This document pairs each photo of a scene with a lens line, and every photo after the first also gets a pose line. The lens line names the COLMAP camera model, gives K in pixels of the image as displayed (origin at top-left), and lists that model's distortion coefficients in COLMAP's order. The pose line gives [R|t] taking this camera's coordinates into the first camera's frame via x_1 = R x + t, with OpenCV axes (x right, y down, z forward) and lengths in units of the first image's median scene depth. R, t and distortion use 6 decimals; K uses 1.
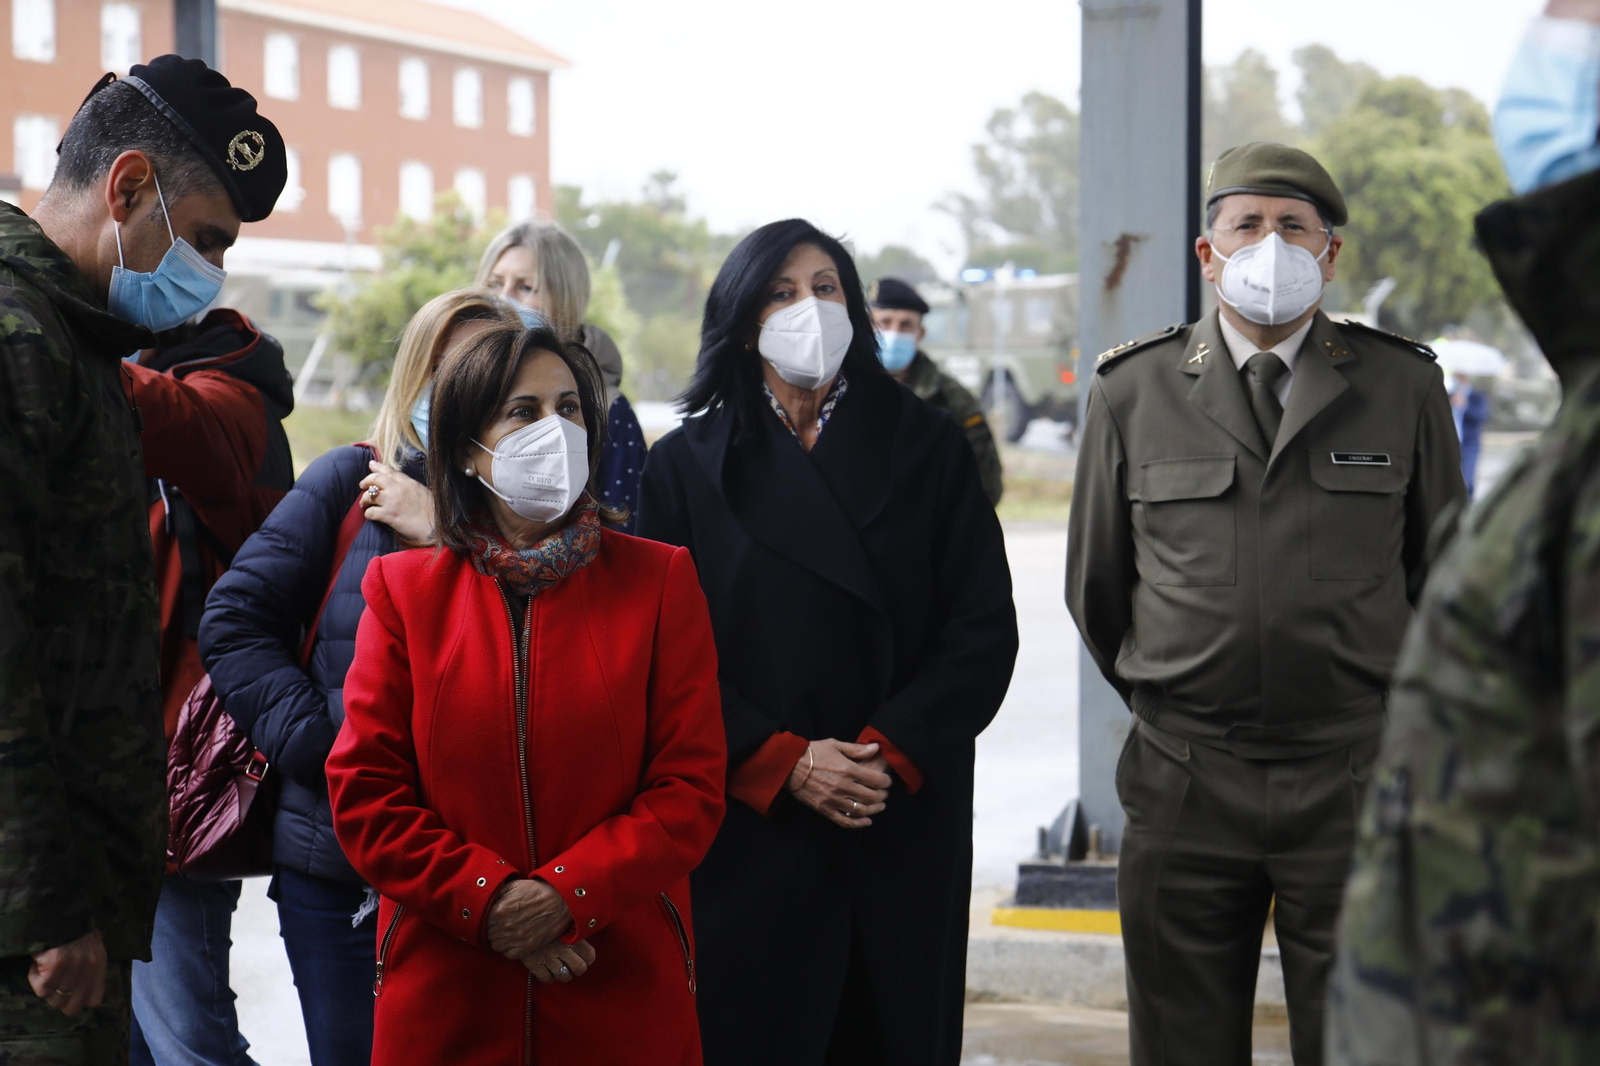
lens RADIAL K [[736.3, 0, 807.7], [0, 736.3, 539.2], [0, 0, 1]] dist [-0.061417, 0.022863]
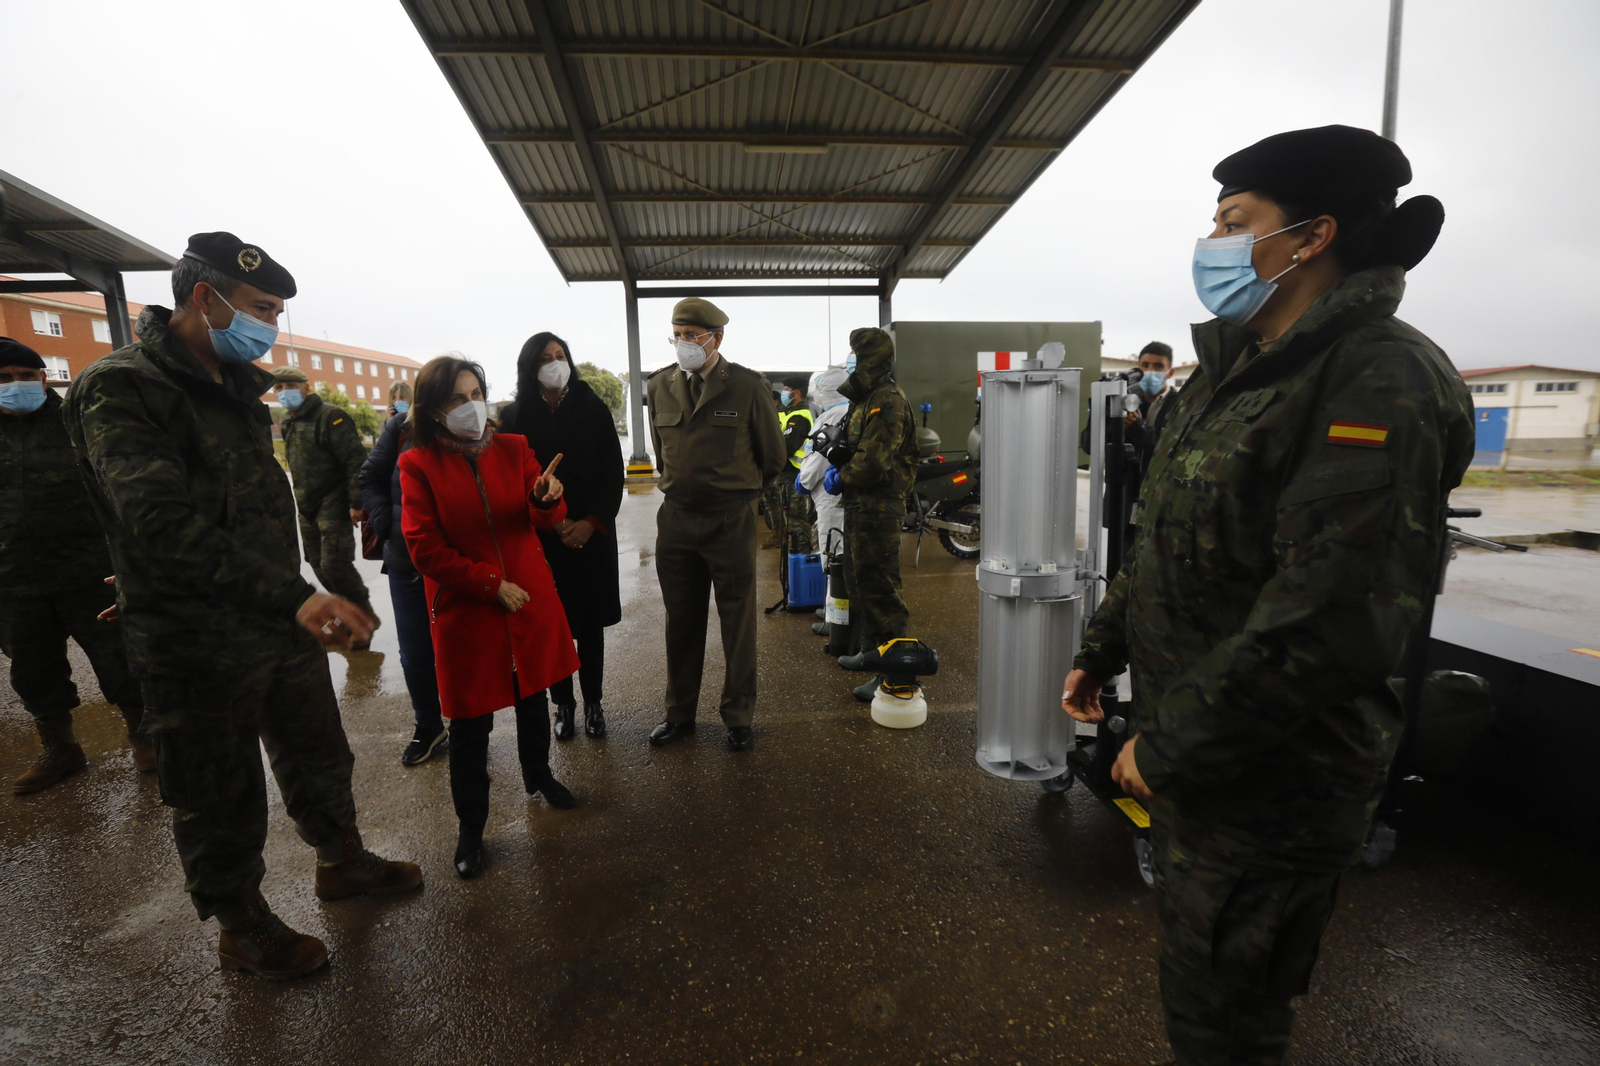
lens RADIAL K [[736.3, 0, 807.7], [0, 736.3, 539.2], [0, 0, 1]] dist [-0.061417, 0.022863]
pose [[0.712667, -0.135977, 0.688198, -1.313255], [0.055708, 0.988906, 0.137703, 0.027780], [-0.699287, -0.059798, 0.712335, -1.723829]]
